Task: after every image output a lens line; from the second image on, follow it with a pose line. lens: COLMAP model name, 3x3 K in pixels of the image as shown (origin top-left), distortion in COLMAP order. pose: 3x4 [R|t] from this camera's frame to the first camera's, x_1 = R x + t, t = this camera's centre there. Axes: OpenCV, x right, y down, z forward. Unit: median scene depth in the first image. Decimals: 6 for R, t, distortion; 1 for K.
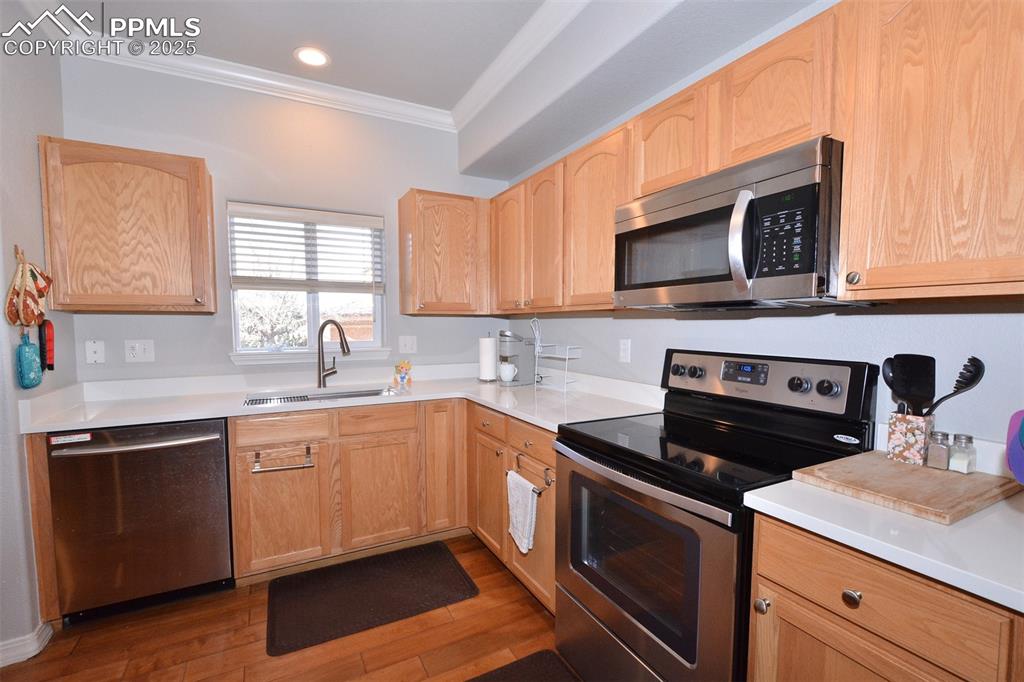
lens RADIAL K [[449.2, 0, 506.6], [0, 449.2, 349.9], [0, 0, 1]] dist [0.001420, -0.002962]
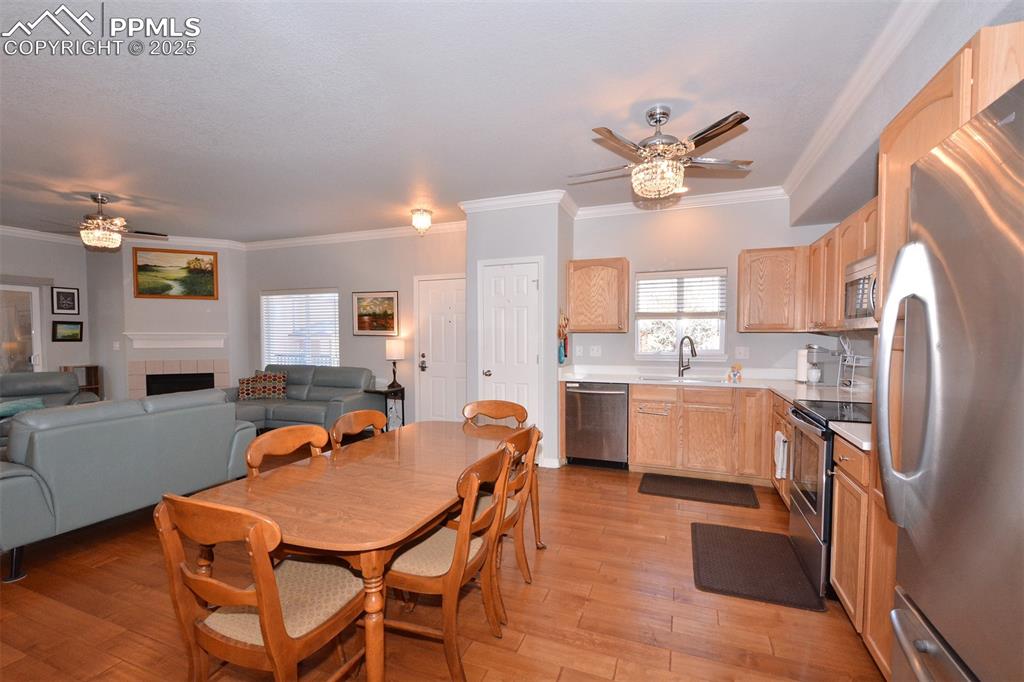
lens RADIAL K [[449.2, 0, 508.6], [0, 449.2, 353.9], [0, 0, 1]] dist [0.001420, -0.002962]
pose [[0.652692, 0.032350, -0.756933, 0.450427], [-0.046832, 0.998900, 0.002308, 0.026692], [0.756175, 0.033943, 0.653489, -0.603053]]
